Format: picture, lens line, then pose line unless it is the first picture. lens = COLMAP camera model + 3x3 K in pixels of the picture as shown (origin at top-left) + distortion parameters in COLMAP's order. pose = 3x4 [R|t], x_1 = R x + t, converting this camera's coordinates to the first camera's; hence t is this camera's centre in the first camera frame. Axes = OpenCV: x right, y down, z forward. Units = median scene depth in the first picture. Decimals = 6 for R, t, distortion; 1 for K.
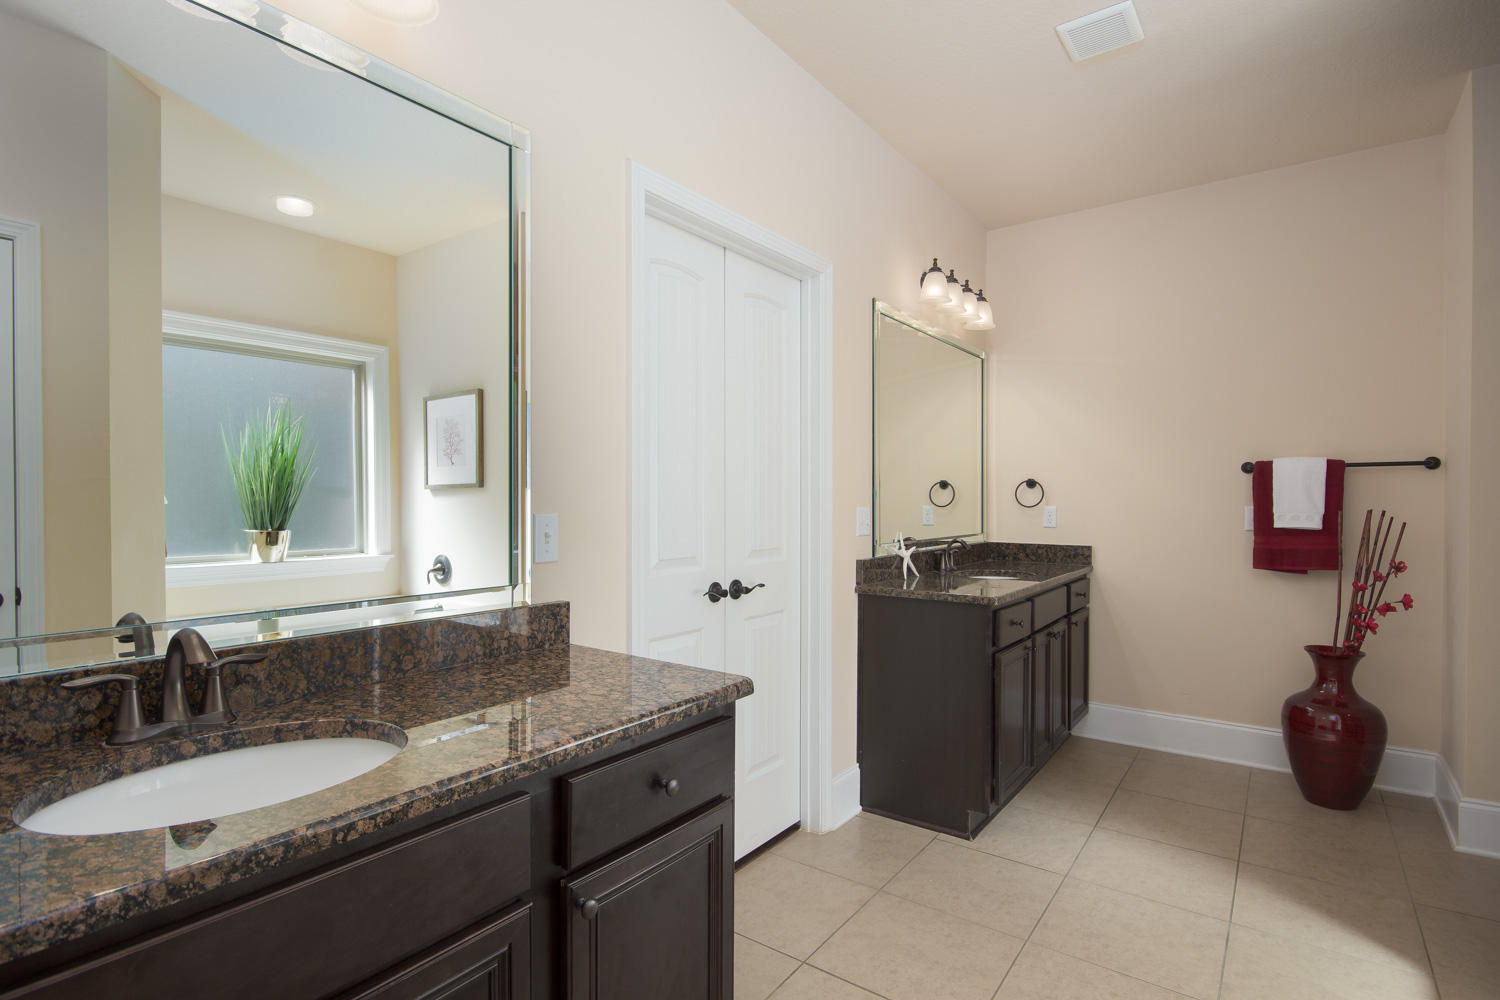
lens RADIAL K [[749.4, 0, 746.9], [0, 749.4, 503.7], [0, 0, 1]] dist [0.004250, 0.000504]
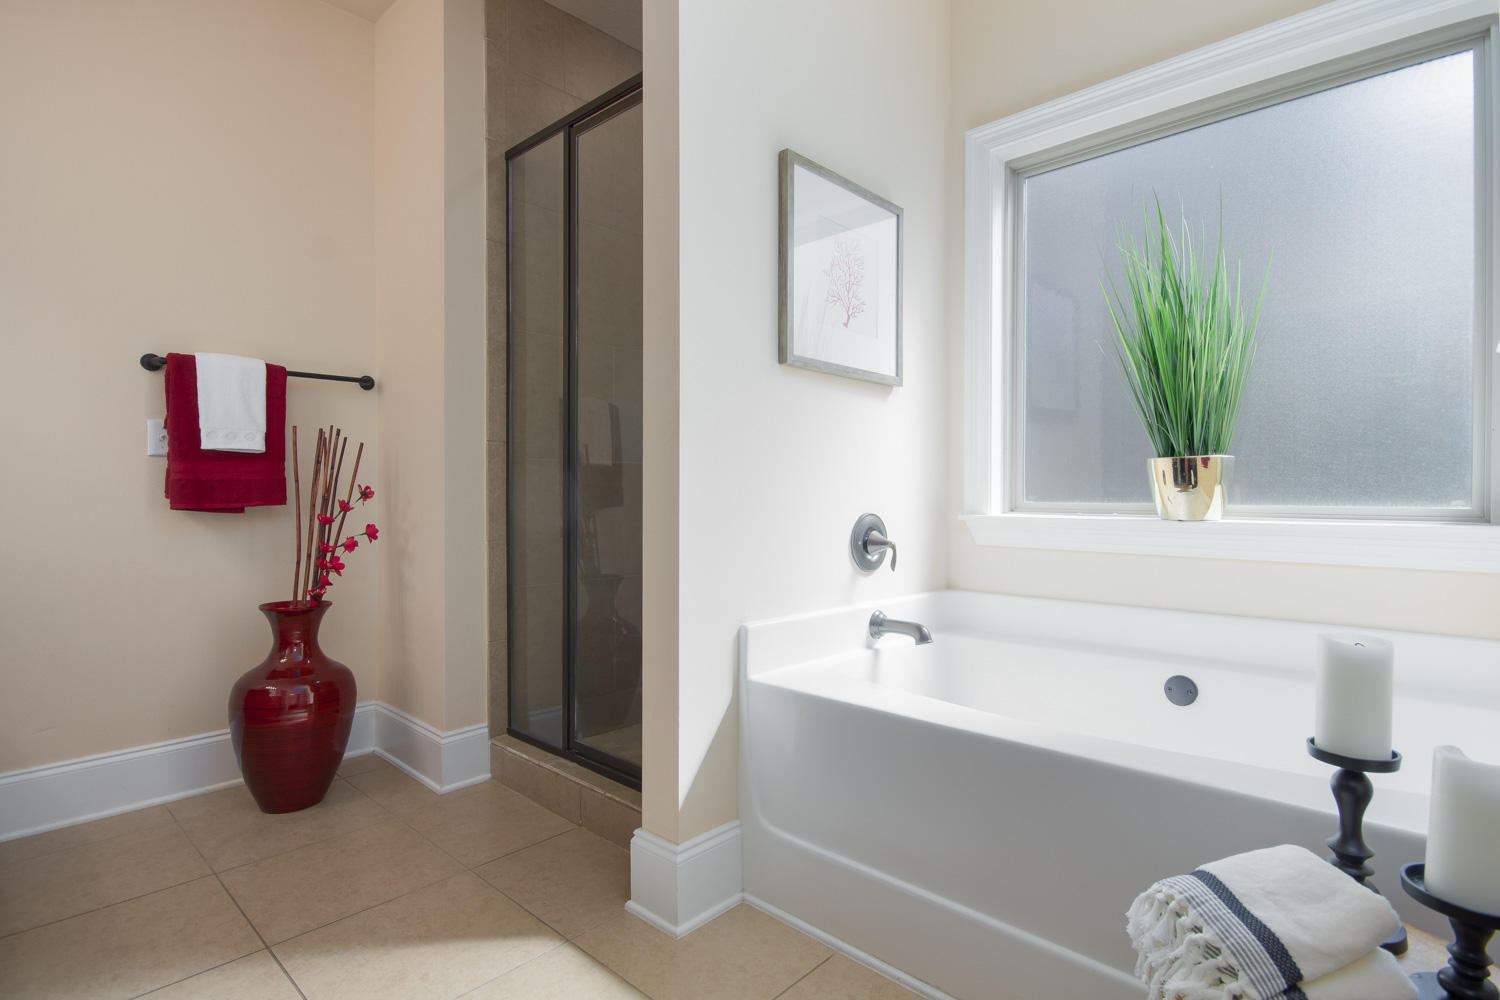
lens RADIAL K [[749.4, 0, 745.1], [0, 749.4, 502.2], [0, 0, 1]] dist [0.004250, 0.000504]
pose [[0.127039, -0.006339, 0.991877, 0.072362], [0.007098, 0.999960, 0.005481, 0.088351], [-0.991872, 0.006344, 0.127079, 0.438262]]
